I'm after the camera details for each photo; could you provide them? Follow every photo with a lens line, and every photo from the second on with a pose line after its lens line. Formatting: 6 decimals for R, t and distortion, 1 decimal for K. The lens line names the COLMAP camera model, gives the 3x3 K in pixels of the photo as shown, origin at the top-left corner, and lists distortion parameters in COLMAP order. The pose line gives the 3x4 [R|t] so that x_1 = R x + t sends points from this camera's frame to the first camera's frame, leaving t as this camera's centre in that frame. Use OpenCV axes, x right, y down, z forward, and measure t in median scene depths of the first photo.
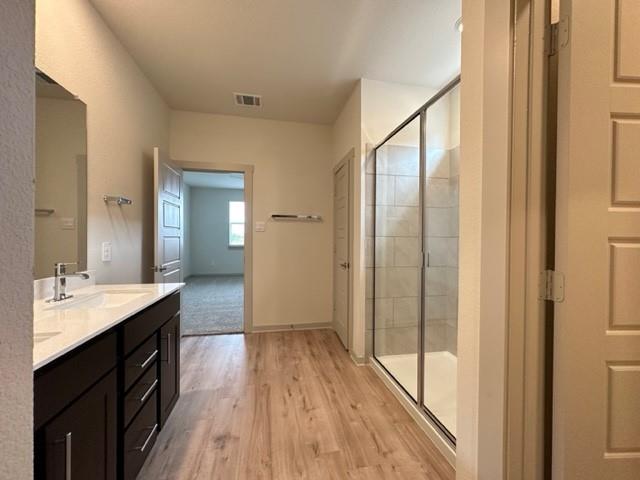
lens RADIAL K [[257.8, 0, 320.0], [0, 257.8, 240.0], [0, 0, 1]] dist [-0.001212, 0.000304]
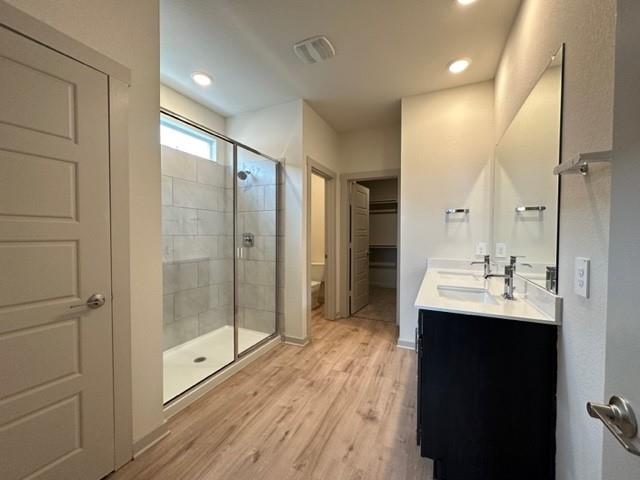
lens RADIAL K [[257.8, 0, 320.0], [0, 257.8, 240.0], [0, 0, 1]] dist [-0.001212, 0.000304]
pose [[-0.805844, -0.026181, 0.591548, -0.751458], [-0.005453, 0.999308, 0.036800, -0.043461], [-0.592102, 0.026429, -0.805429, 1.781468]]
